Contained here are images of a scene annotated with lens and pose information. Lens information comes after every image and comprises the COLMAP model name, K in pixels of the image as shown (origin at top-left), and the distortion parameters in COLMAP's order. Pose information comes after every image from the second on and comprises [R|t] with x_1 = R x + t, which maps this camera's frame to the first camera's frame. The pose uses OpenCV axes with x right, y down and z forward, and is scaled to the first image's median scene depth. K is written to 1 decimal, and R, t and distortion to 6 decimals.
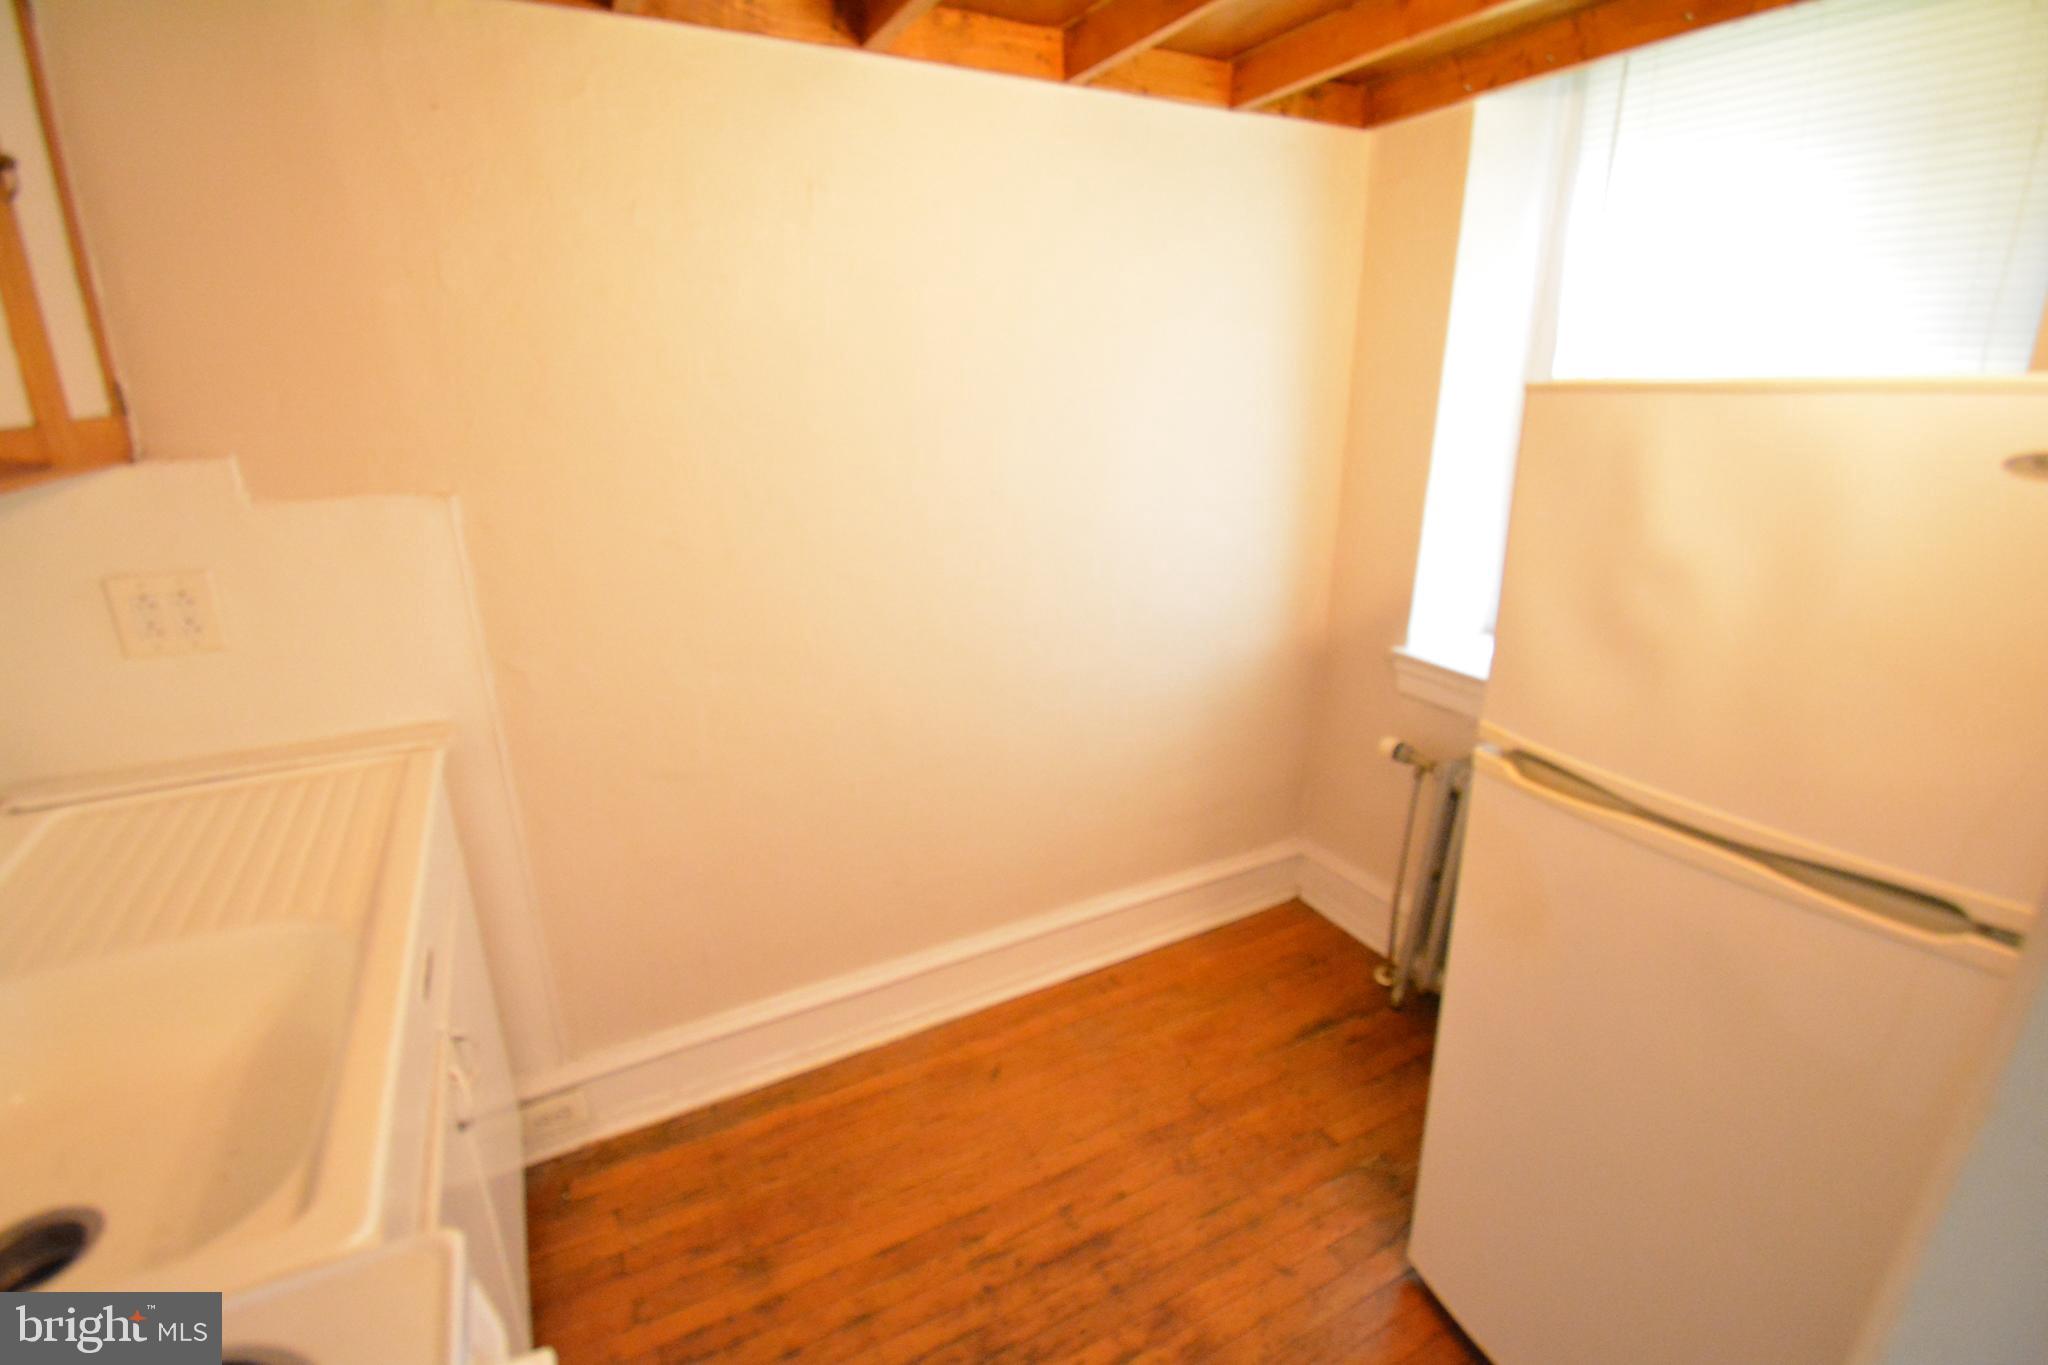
lens RADIAL K [[901.4, 0, 1024.4], [0, 901.4, 673.4], [0, 0, 1]] dist [0.020555, -0.025242]
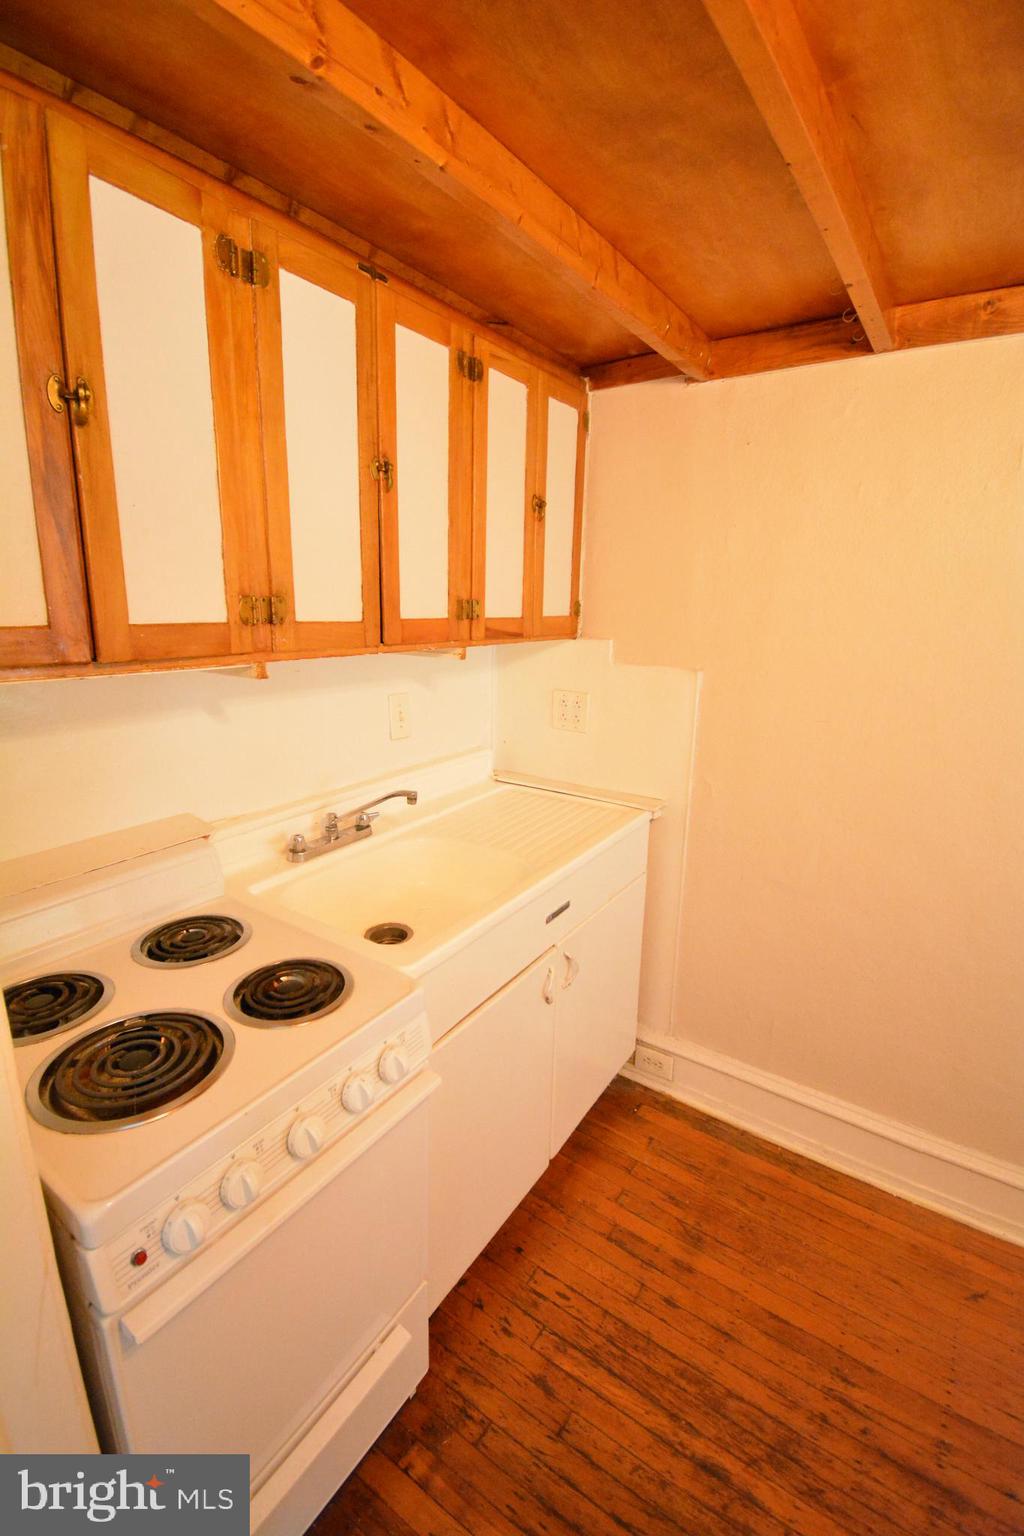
lens RADIAL K [[676.1, 0, 512.0], [0, 676.1, 768.0], [0, 0, 1]] dist [0.020555, -0.025242]
pose [[0.465798, 0.222694, -0.856411, 0.290423], [-0.292536, 0.952152, 0.088481, -0.033120], [0.835138, 0.209317, 0.508657, 0.098341]]
